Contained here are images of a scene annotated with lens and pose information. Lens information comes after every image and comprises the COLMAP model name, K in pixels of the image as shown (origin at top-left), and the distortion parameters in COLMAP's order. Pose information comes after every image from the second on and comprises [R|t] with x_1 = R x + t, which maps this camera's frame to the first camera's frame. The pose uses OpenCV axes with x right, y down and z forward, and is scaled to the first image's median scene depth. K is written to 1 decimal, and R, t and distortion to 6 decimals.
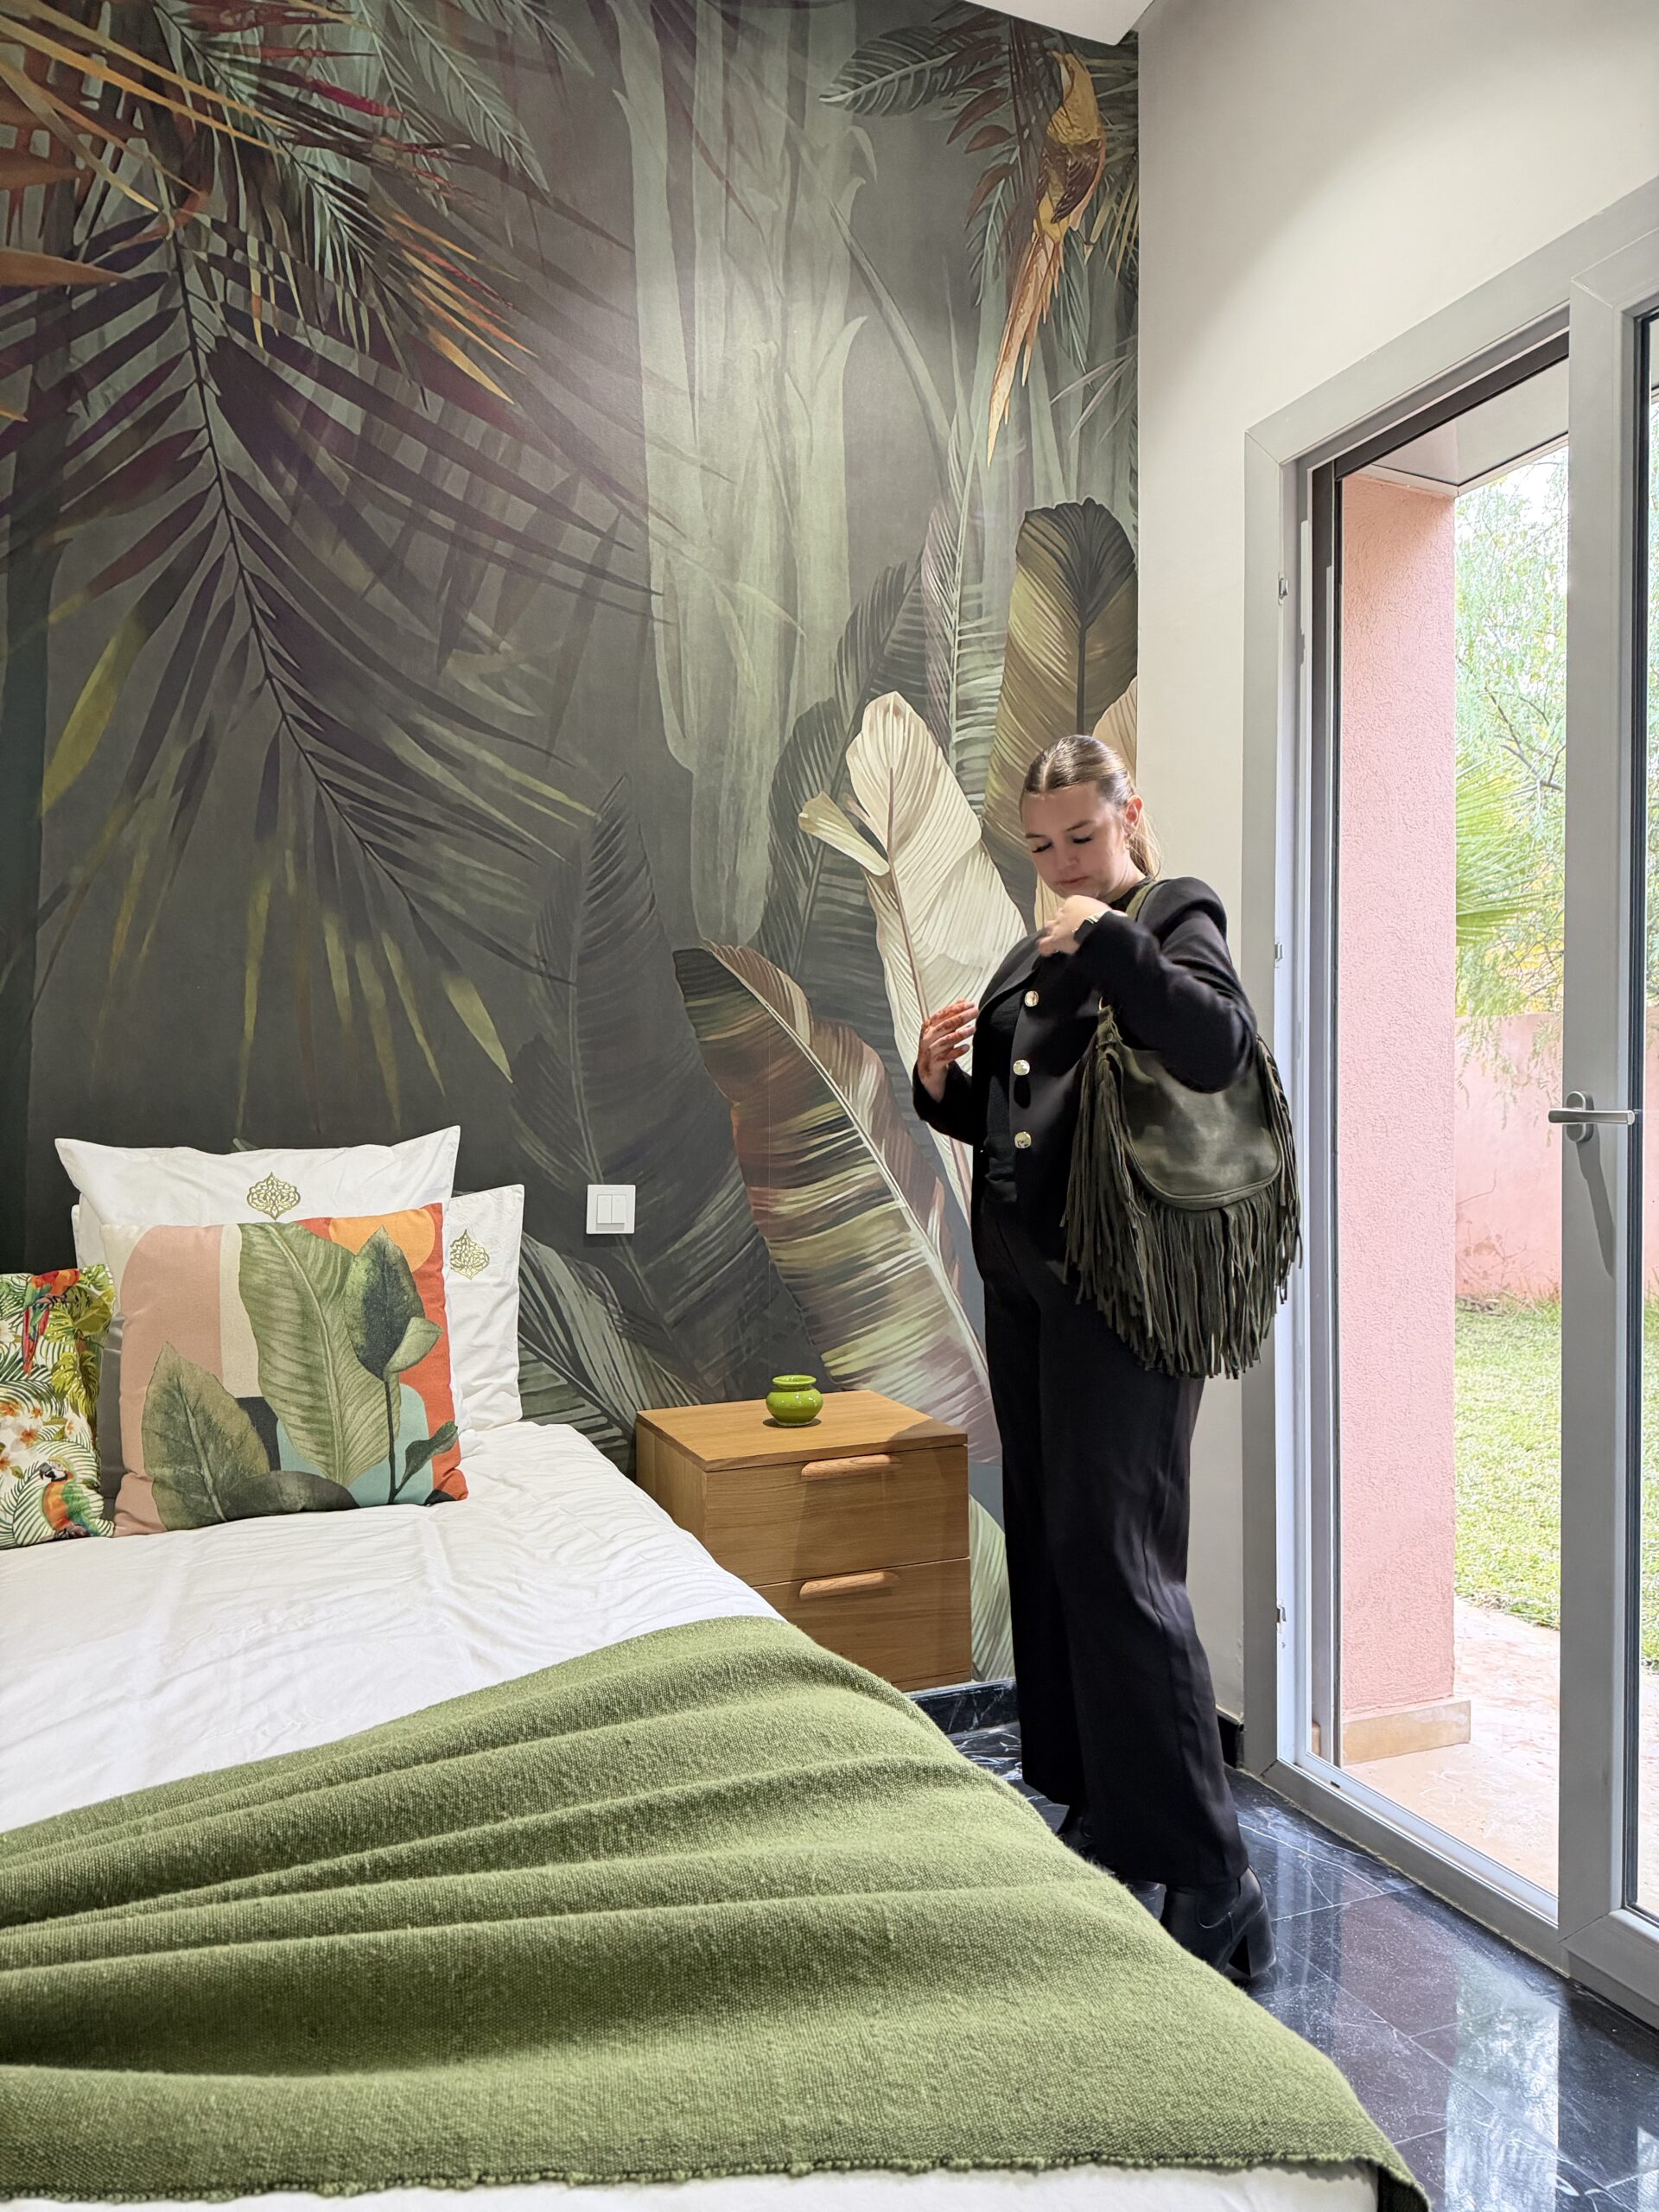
lens RADIAL K [[1545.7, 0, 857.2], [0, 1545.7, 1097.2], [0, 0, 1]] dist [0.005584, -0.016935]
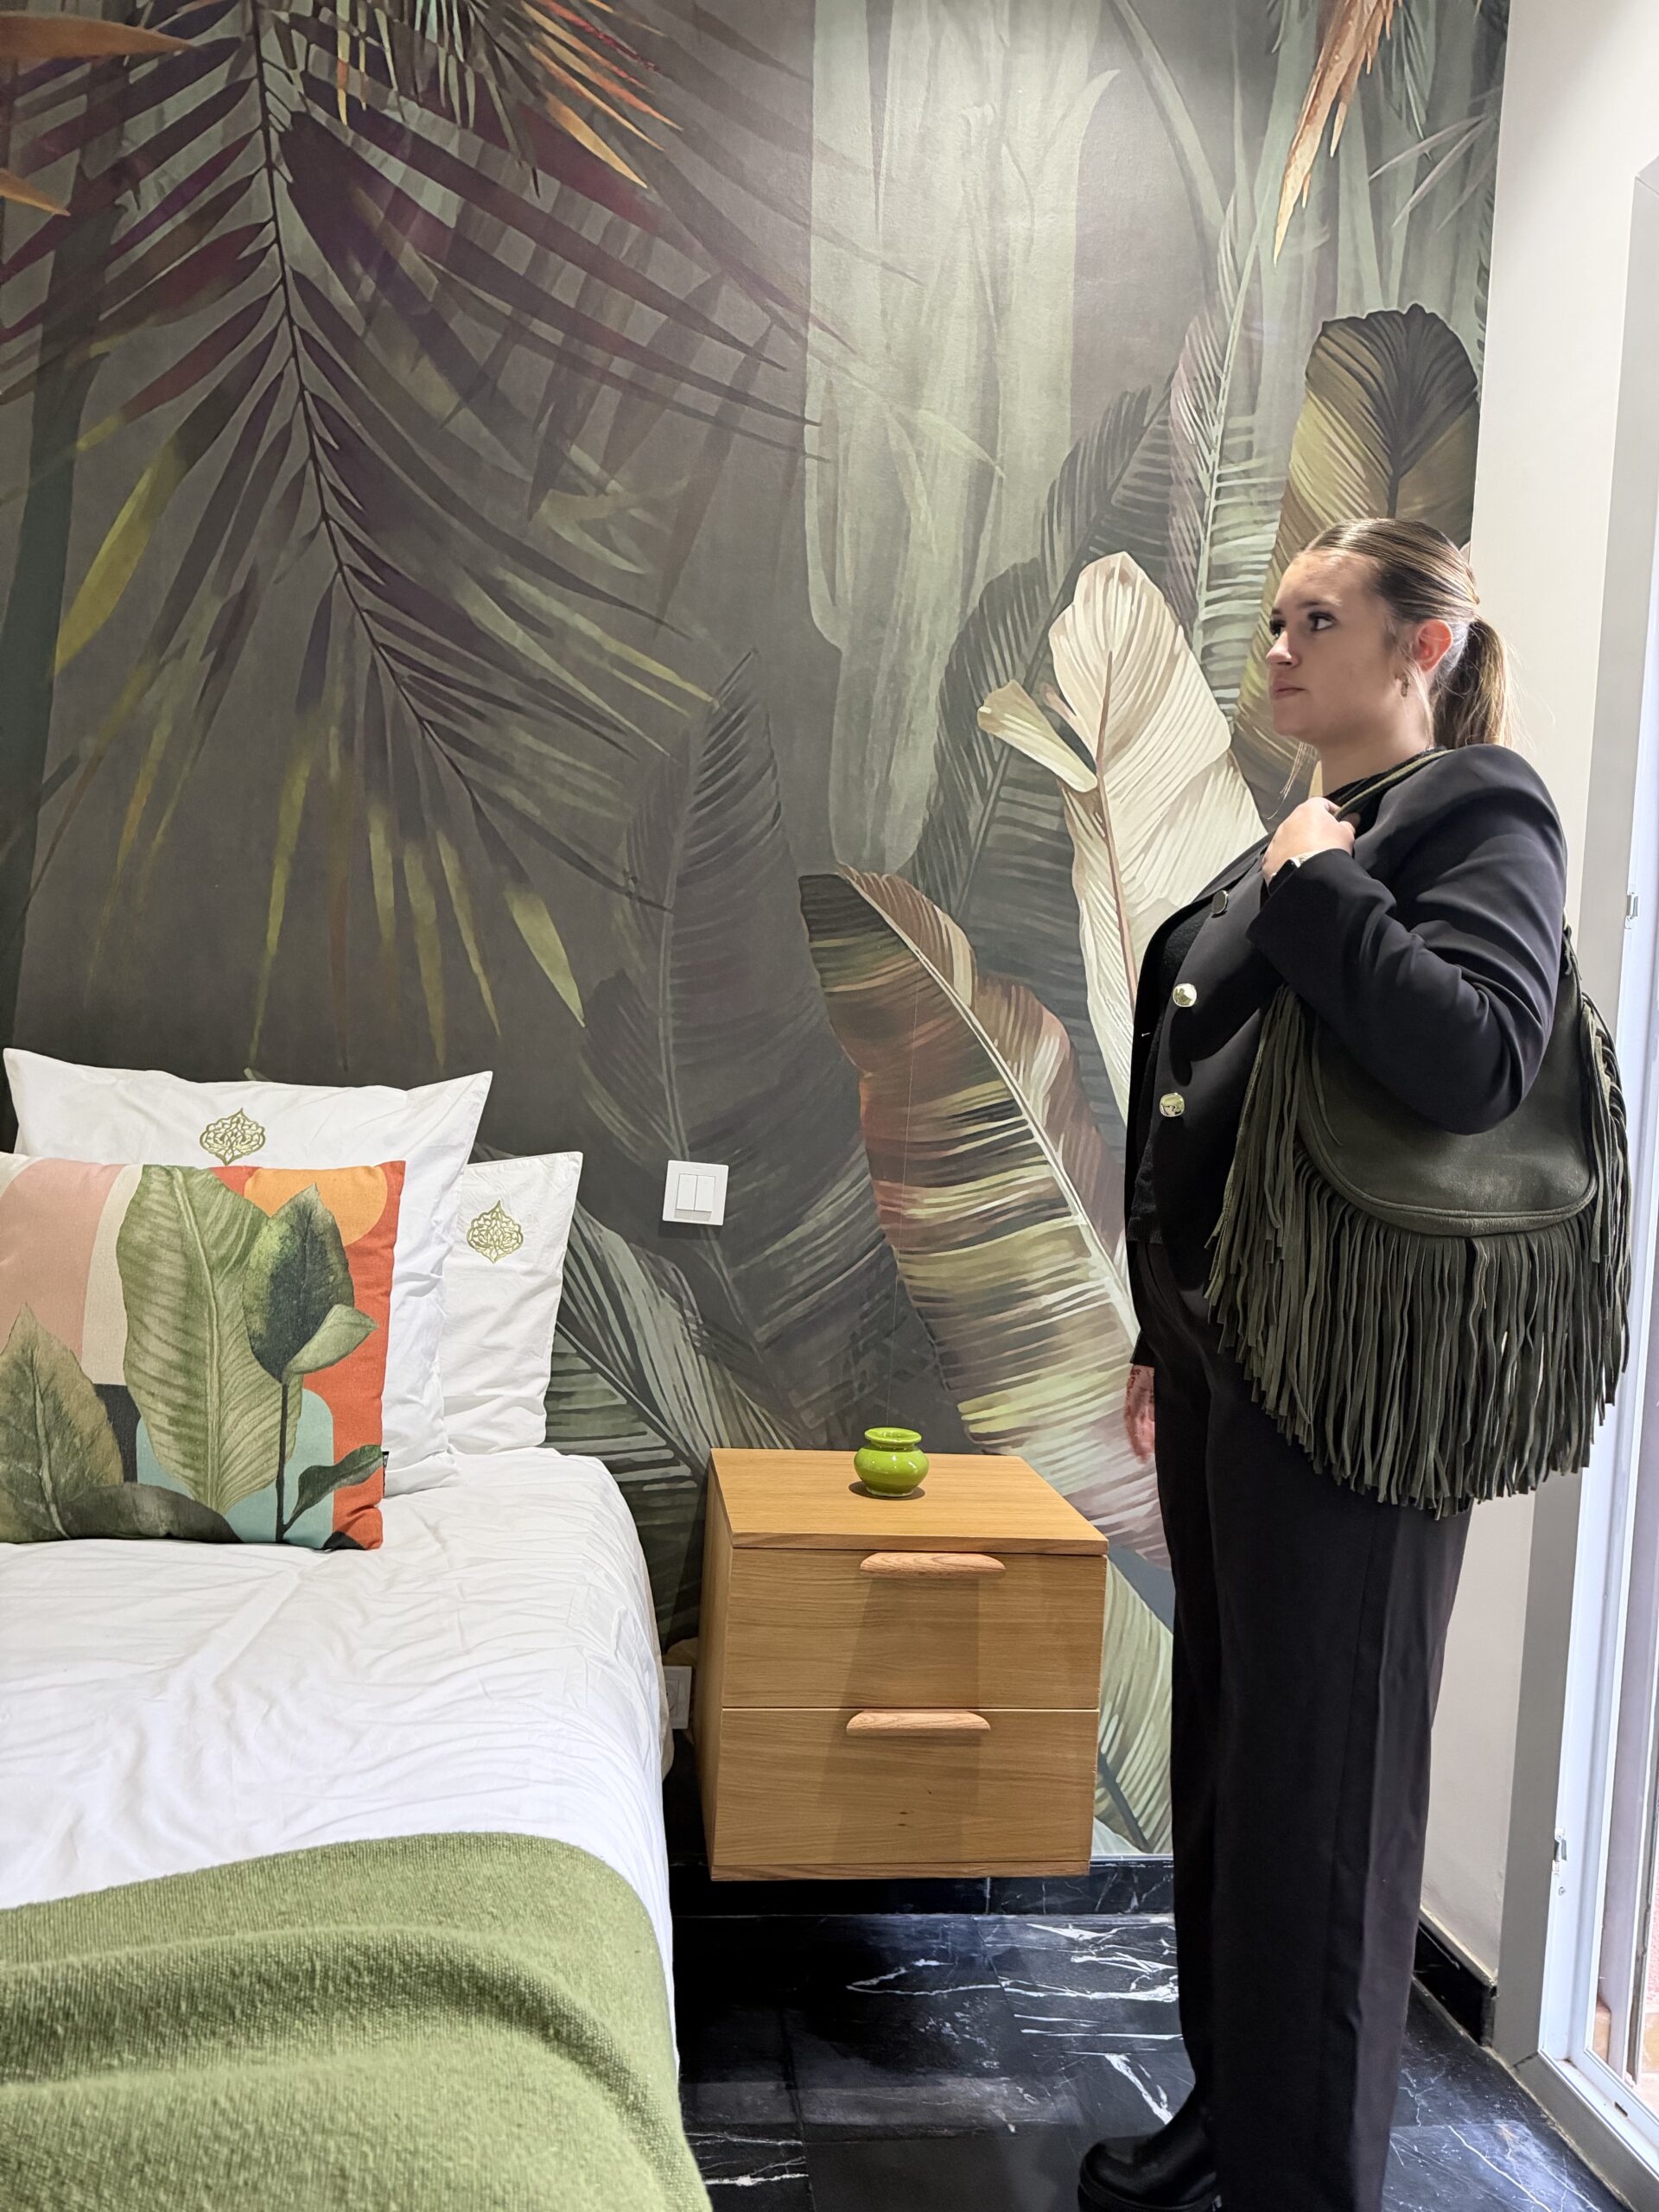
lens RADIAL K [[1545.7, 0, 857.2], [0, 1545.7, 1097.2], [0, 0, 1]] dist [0.005584, -0.016935]
pose [[0.966866, 0.072708, -0.244713, 0.118315], [-0.073258, 0.997289, 0.006866, 0.011994], [0.244549, 0.011288, 0.969571, 0.254050]]
